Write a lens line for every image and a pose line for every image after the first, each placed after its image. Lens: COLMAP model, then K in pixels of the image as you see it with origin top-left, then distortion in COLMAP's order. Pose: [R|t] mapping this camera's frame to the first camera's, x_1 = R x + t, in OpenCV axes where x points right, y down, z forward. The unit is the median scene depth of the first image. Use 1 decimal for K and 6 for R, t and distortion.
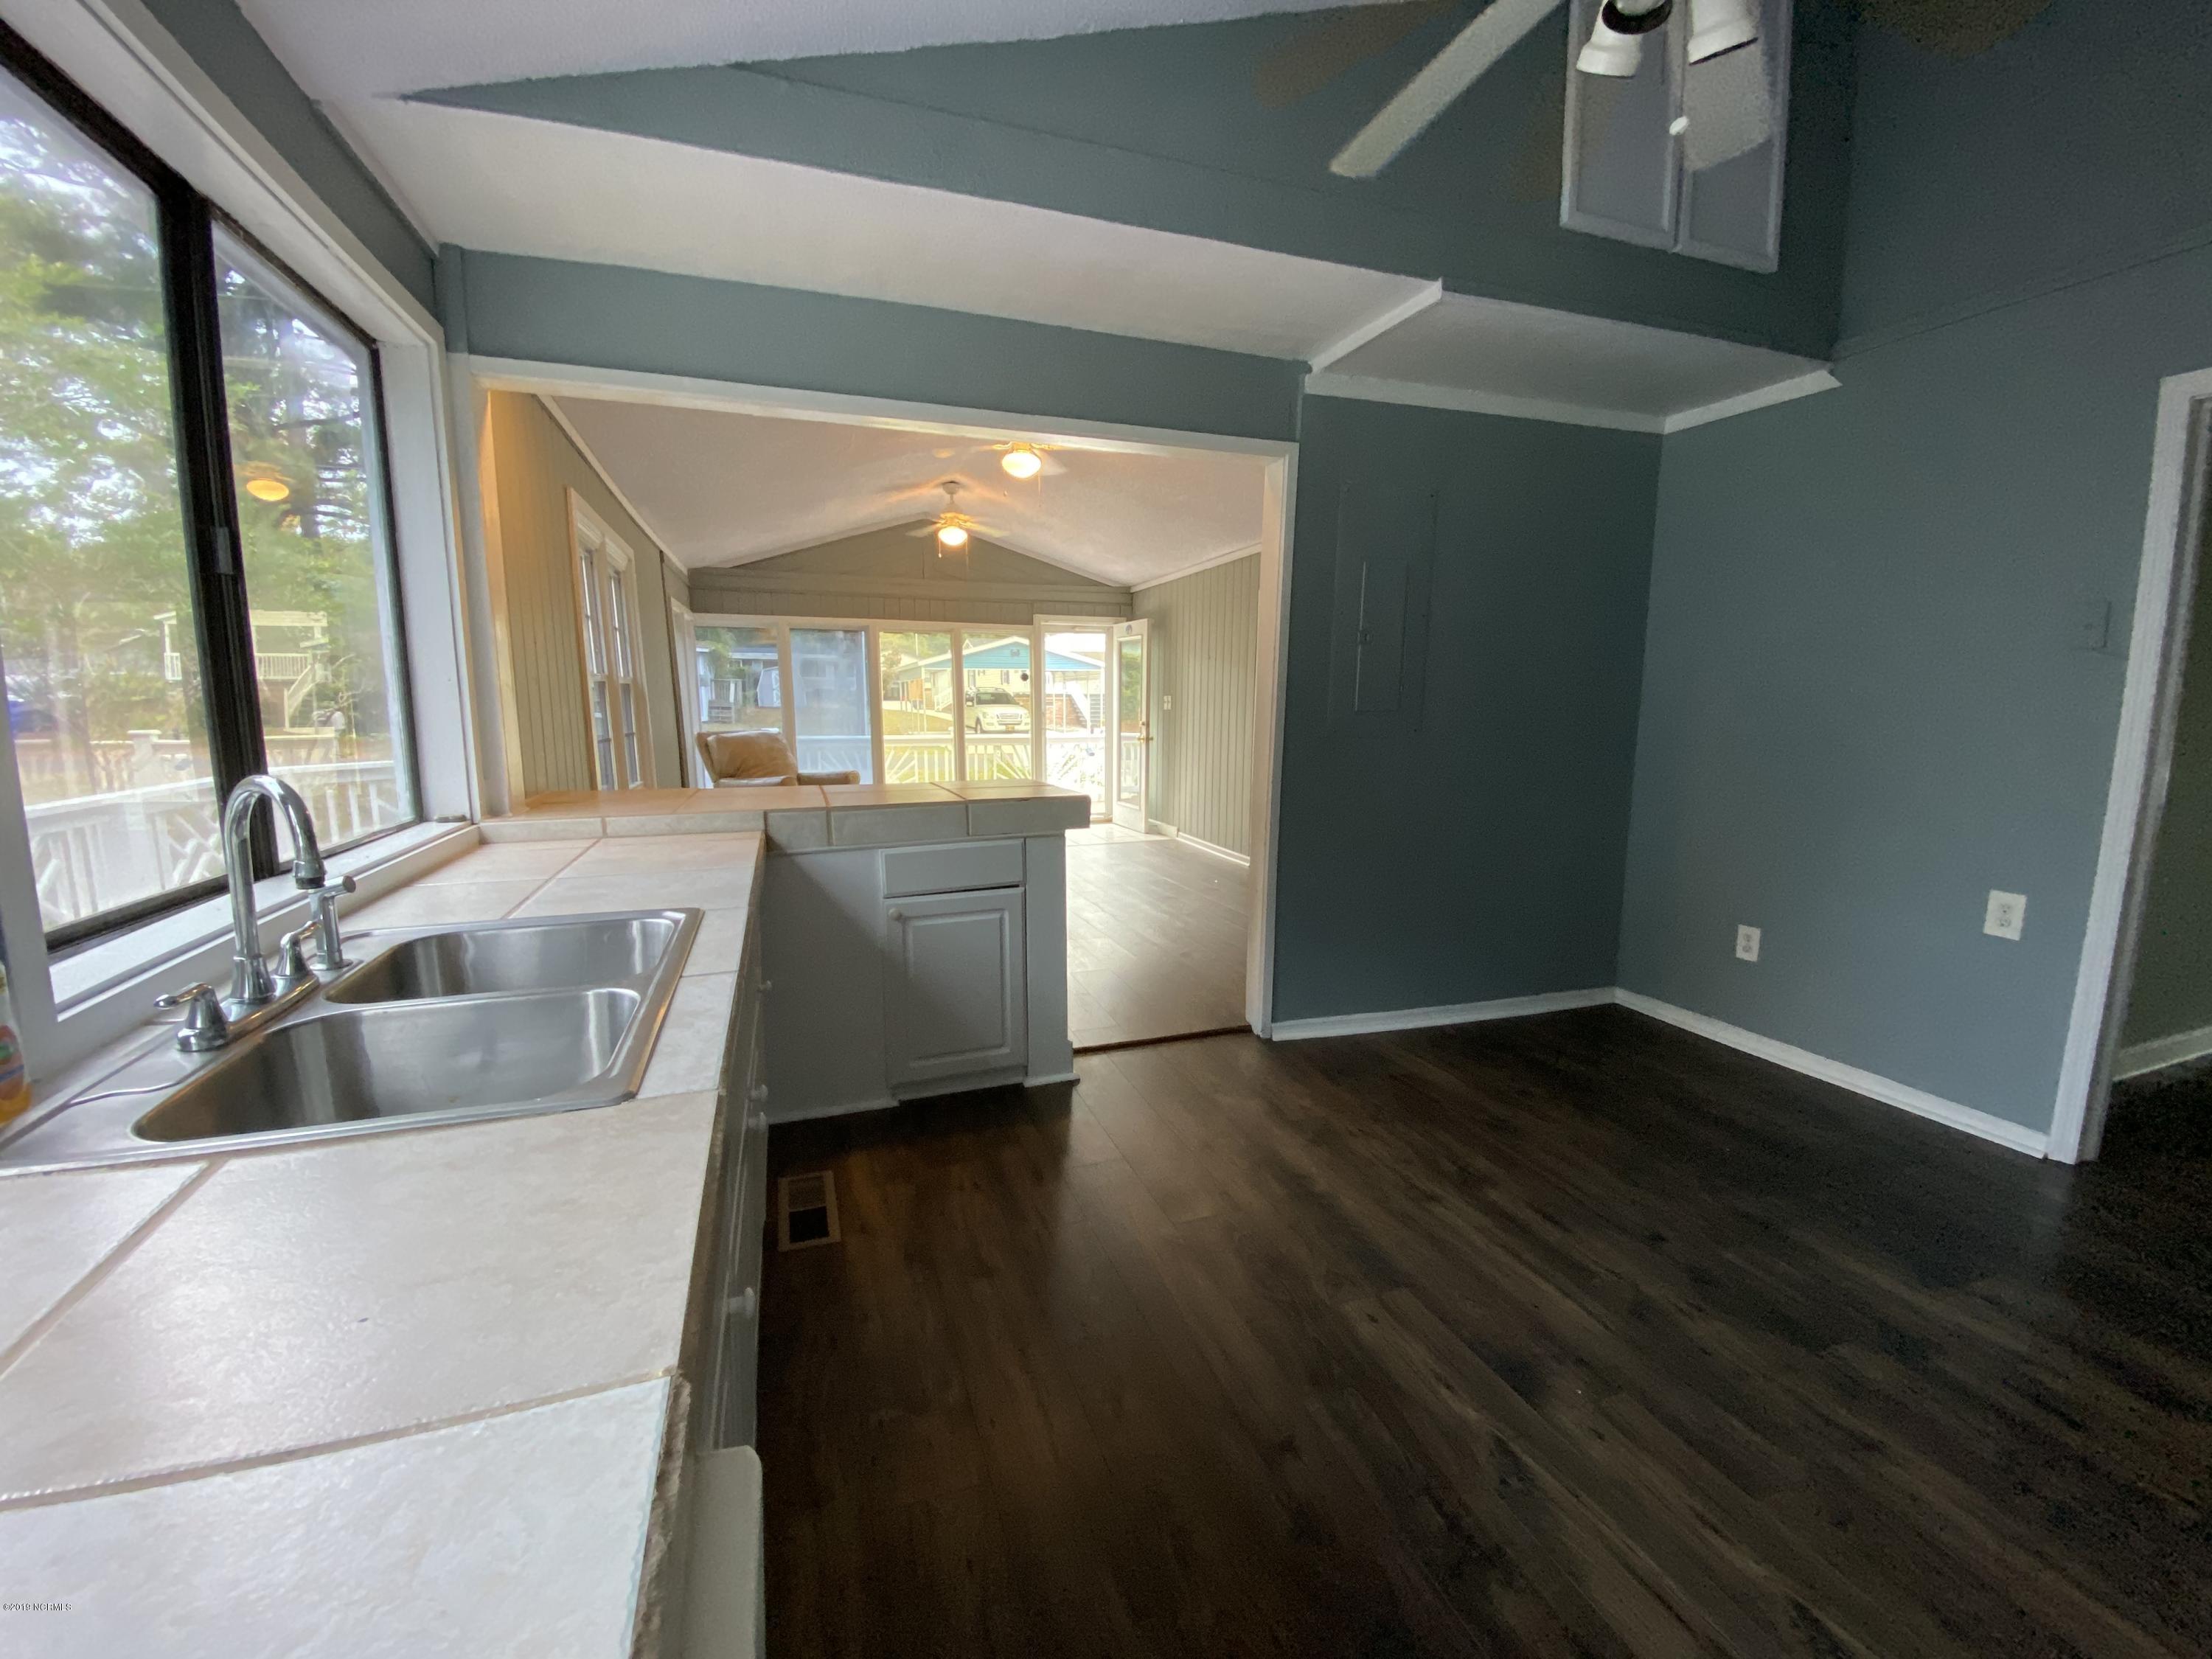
lens RADIAL K [[894.3, 0, 1101.2], [0, 894.3, 831.1], [0, 0, 1]] dist [0.019760, -0.019586]
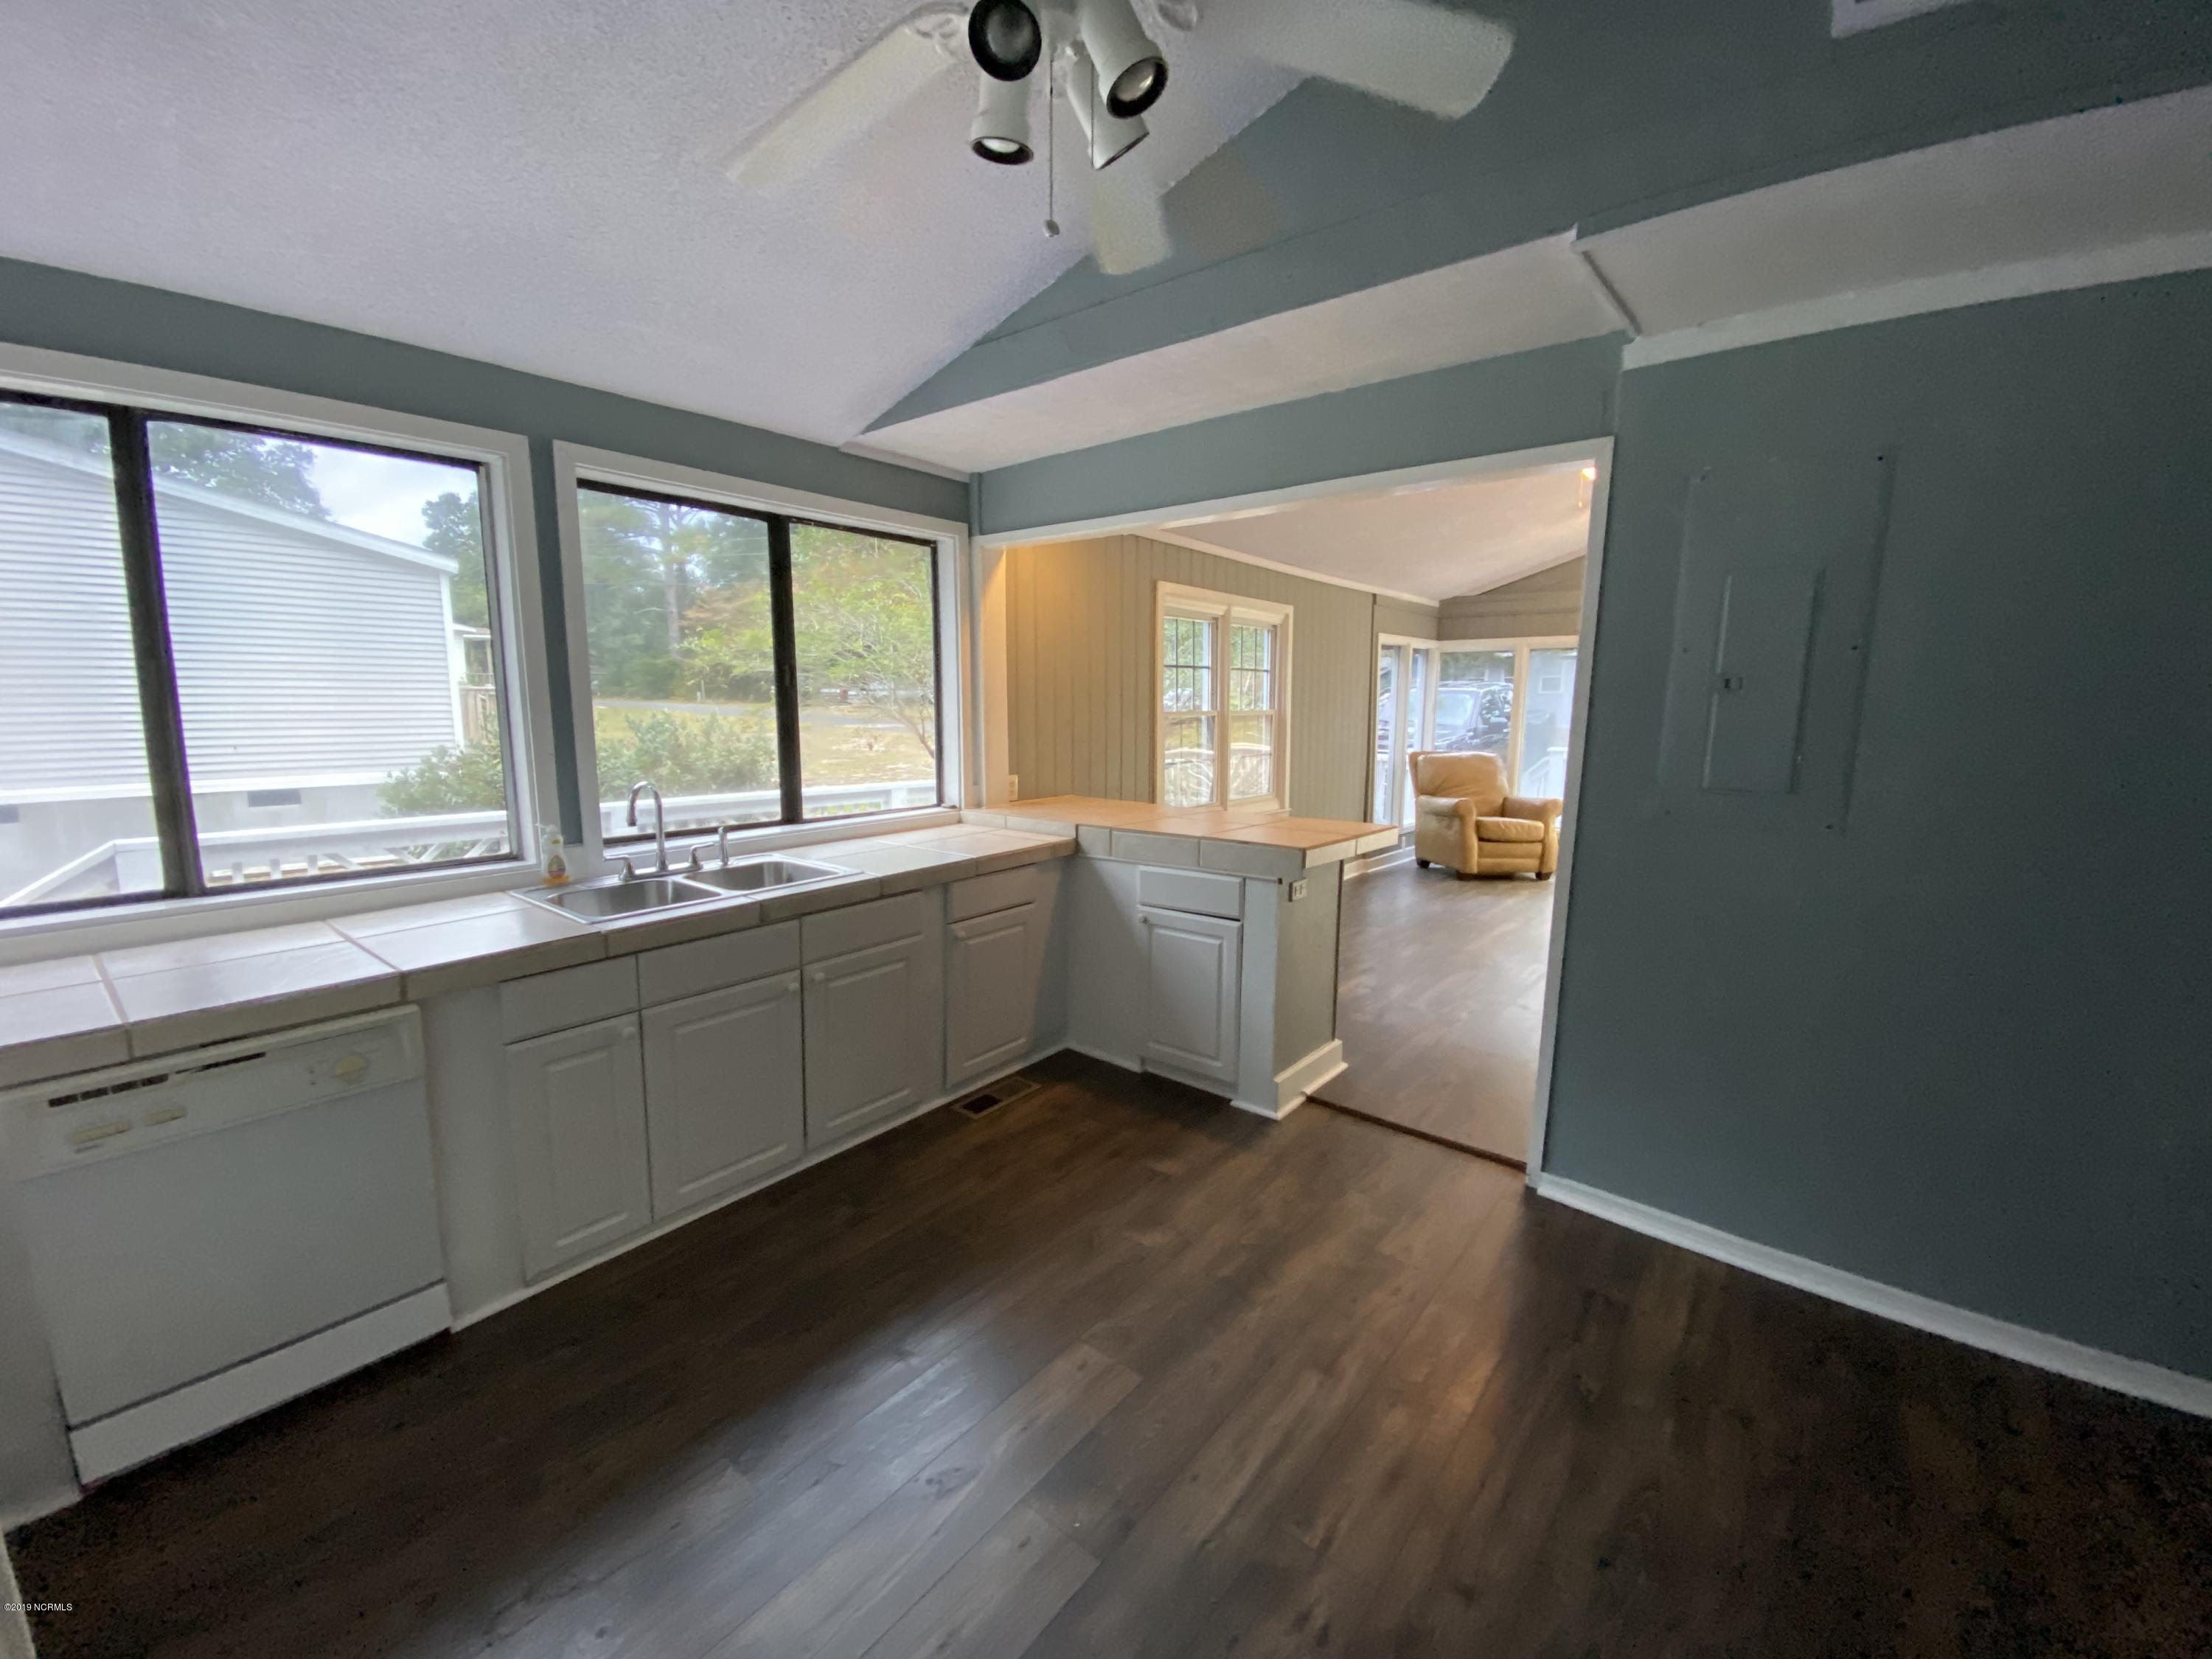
lens RADIAL K [[894.3, 0, 1101.2], [0, 894.3, 831.1], [0, 0, 1]] dist [0.019760, -0.019586]
pose [[0.523488, 0.130348, -0.842003, 0.740115], [-0.133711, 0.988552, 0.069904, -0.103046], [0.841476, 0.075991, 0.534924, 0.268026]]
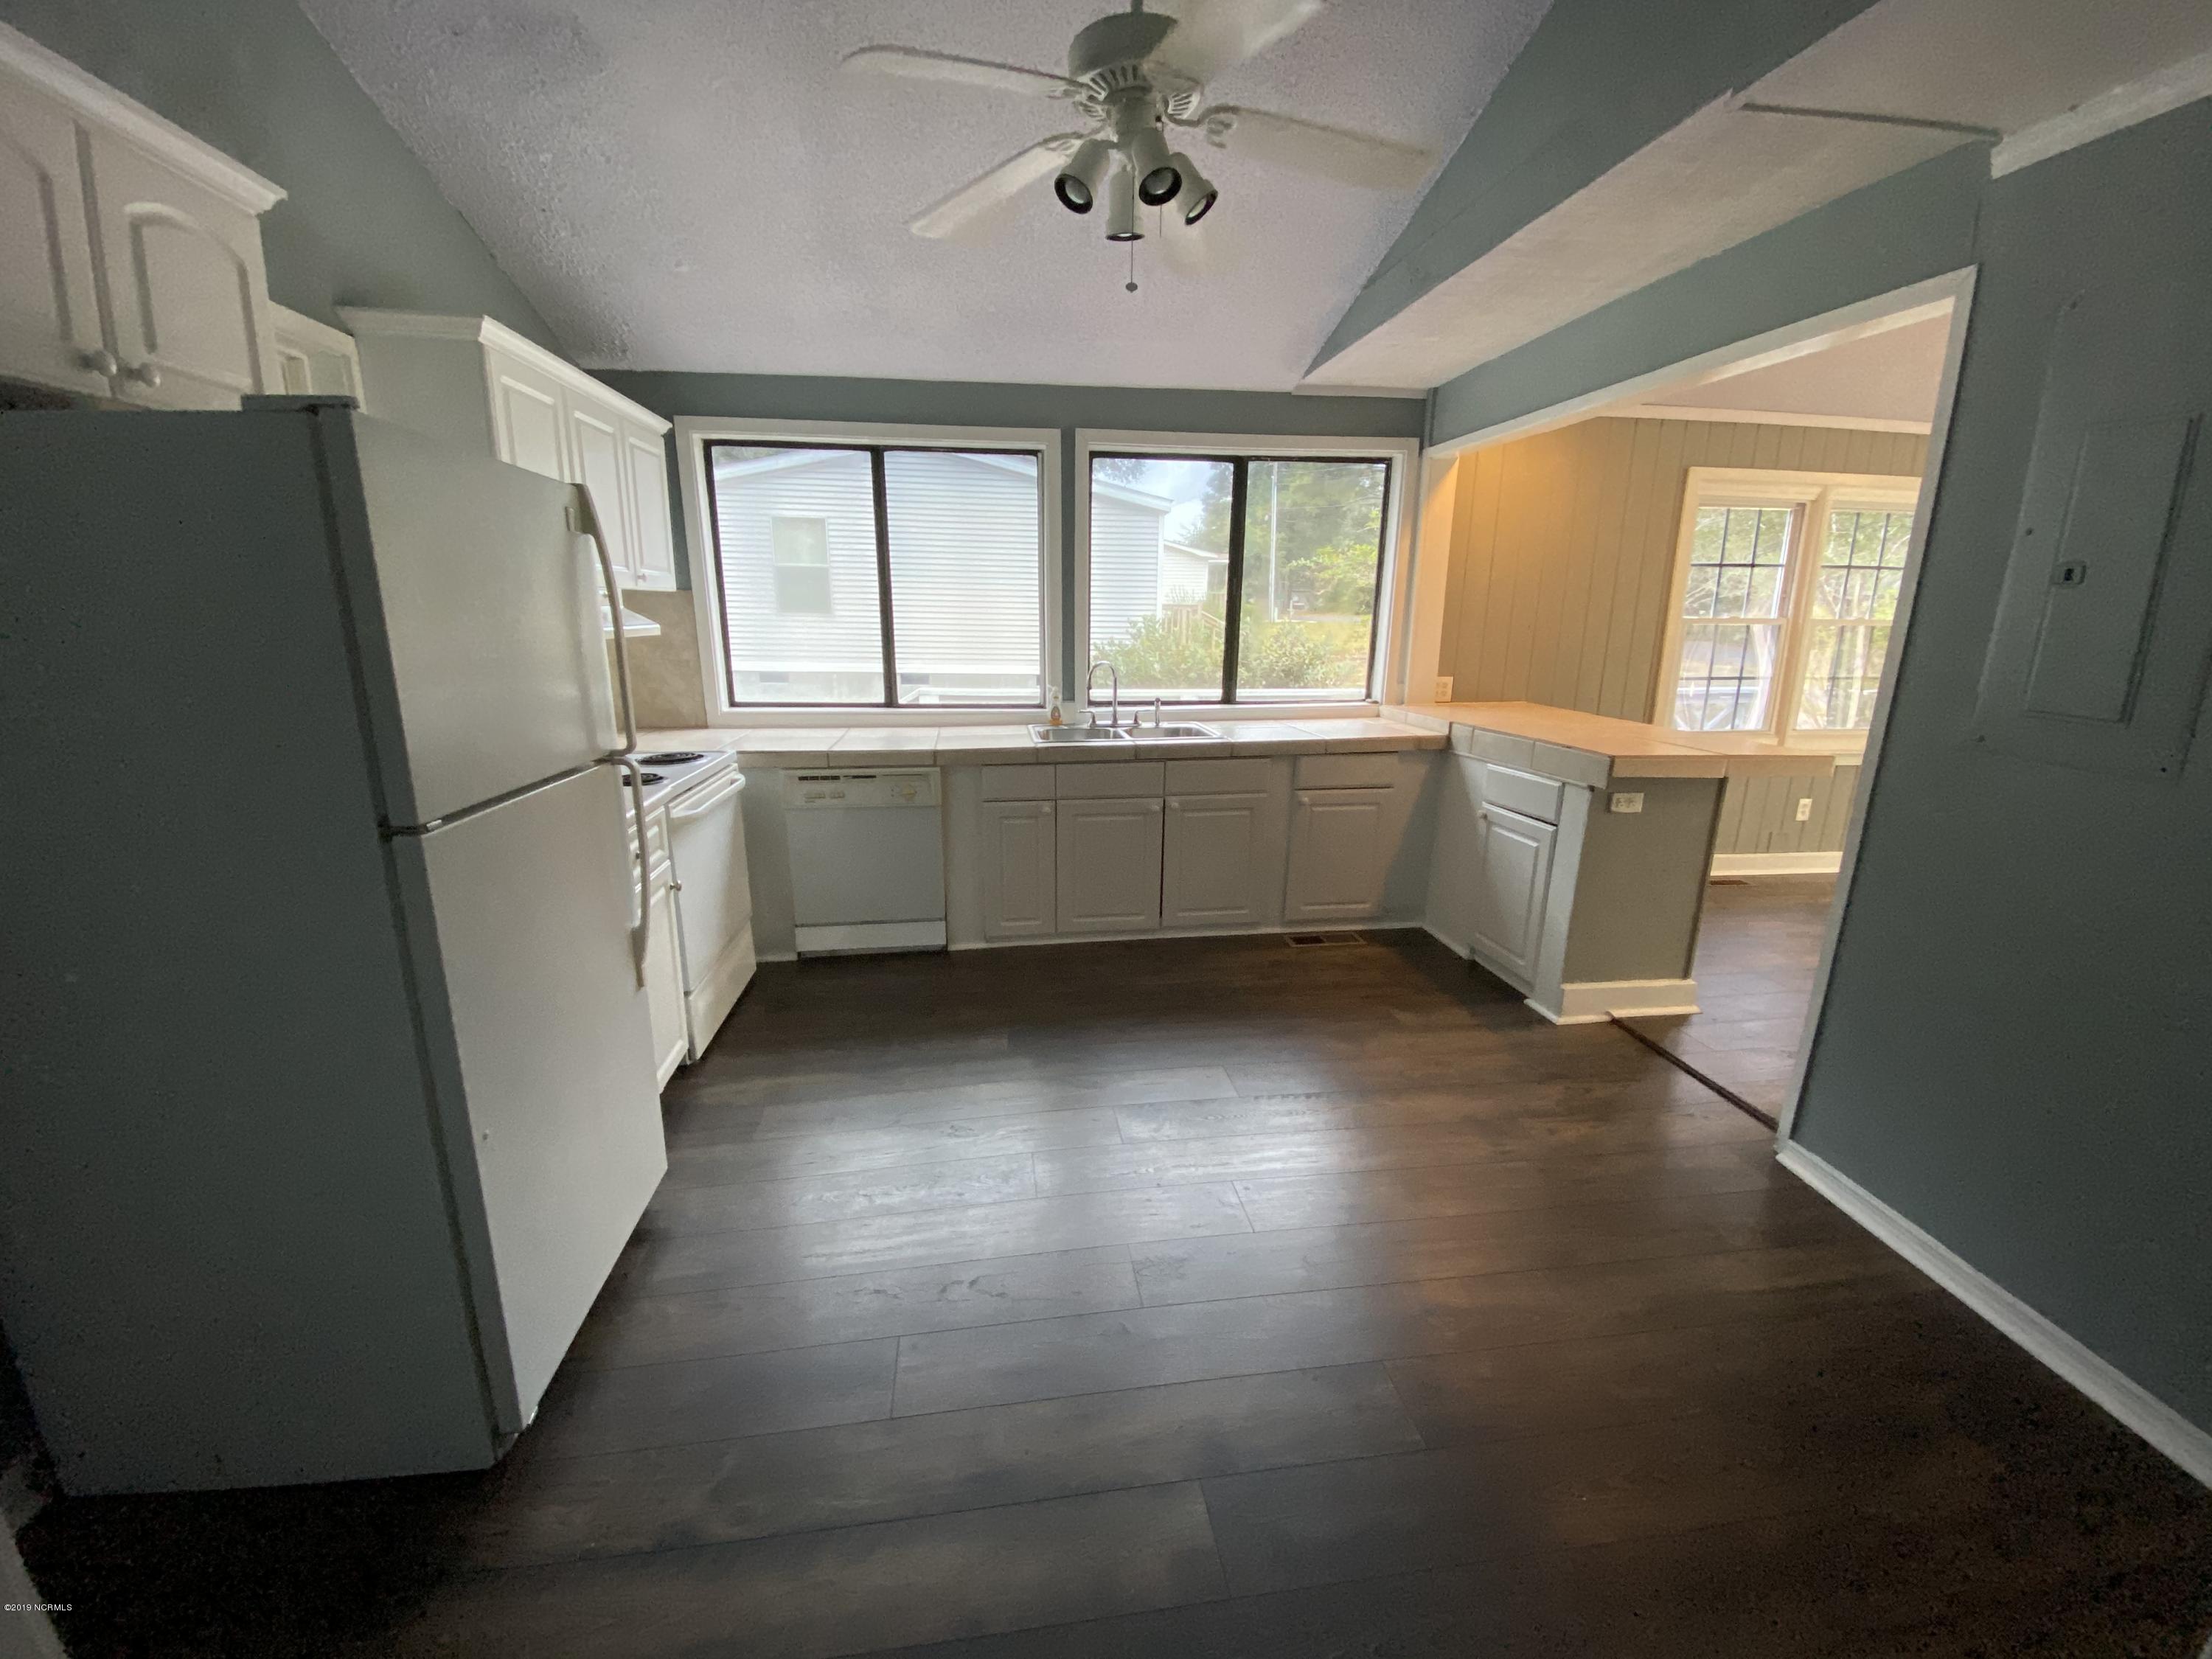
lens RADIAL K [[902.3, 0, 1081.2], [0, 902.3, 836.1], [0, 0, 1]] dist [0.019812, -0.019846]
pose [[-0.211629, 0.239908, -0.947448, 1.112203], [-0.151006, 0.949738, 0.274217, -0.146620], [0.965614, 0.201103, -0.164764, 0.635031]]
